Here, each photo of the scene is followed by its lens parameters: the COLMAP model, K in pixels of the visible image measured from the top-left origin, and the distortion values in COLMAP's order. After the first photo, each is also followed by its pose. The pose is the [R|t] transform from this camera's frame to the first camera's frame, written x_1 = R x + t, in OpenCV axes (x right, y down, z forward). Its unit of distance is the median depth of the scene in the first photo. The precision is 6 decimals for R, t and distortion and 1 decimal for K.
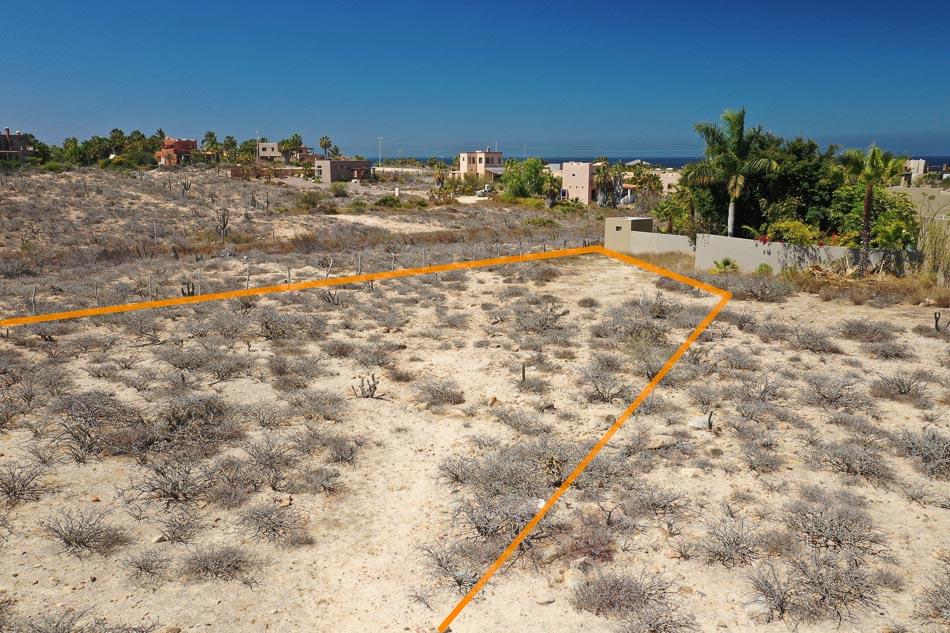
lens RADIAL K [[753.6, 0, 473.9], [0, 753.6, 315.7], [0, 0, 1]] dist [0.001610, -0.002643]
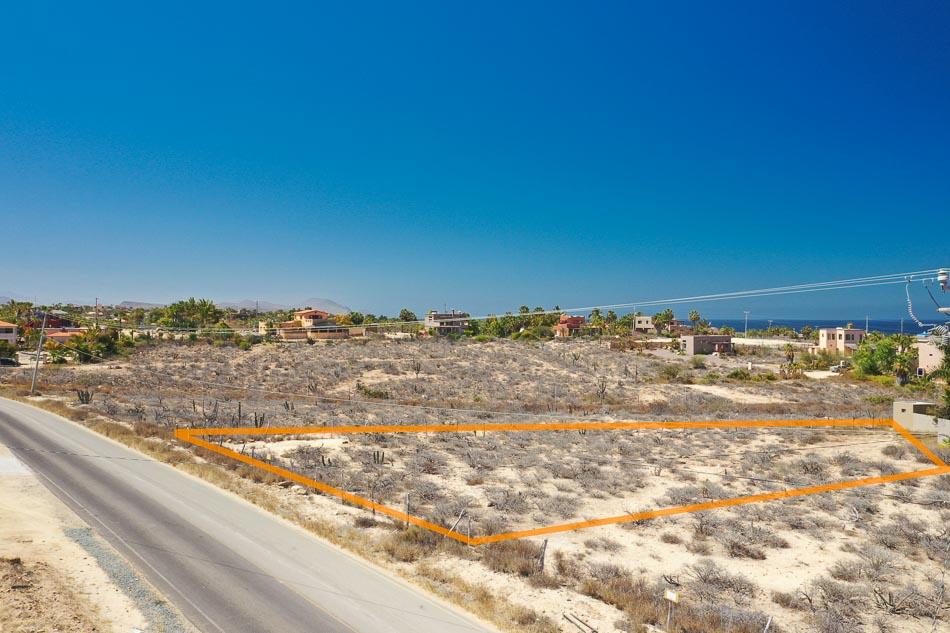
lens RADIAL K [[753.6, 0, 474.3], [0, 753.6, 320.7], [0, 0, 1]] dist [0.001610, -0.002643]
pose [[0.884216, 0.002902, -0.467070, 0.092222], [-0.098189, 0.978791, -0.179800, 0.022378], [0.456642, 0.204843, 0.865747, -0.288437]]
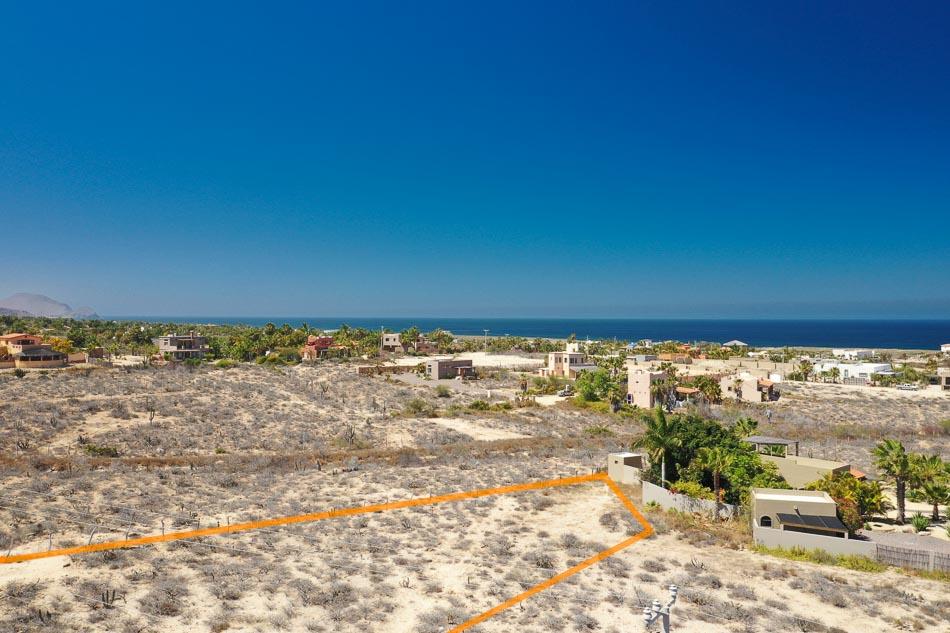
lens RADIAL K [[753.6, 0, 471.2], [0, 753.6, 317.6], [0, 0, 1]] dist [0.001610, -0.002643]
pose [[0.987451, 0.003887, -0.157875, 0.091487], [-0.036487, 0.978264, -0.204130, -0.051910], [0.153650, 0.207329, 0.966130, -0.308608]]
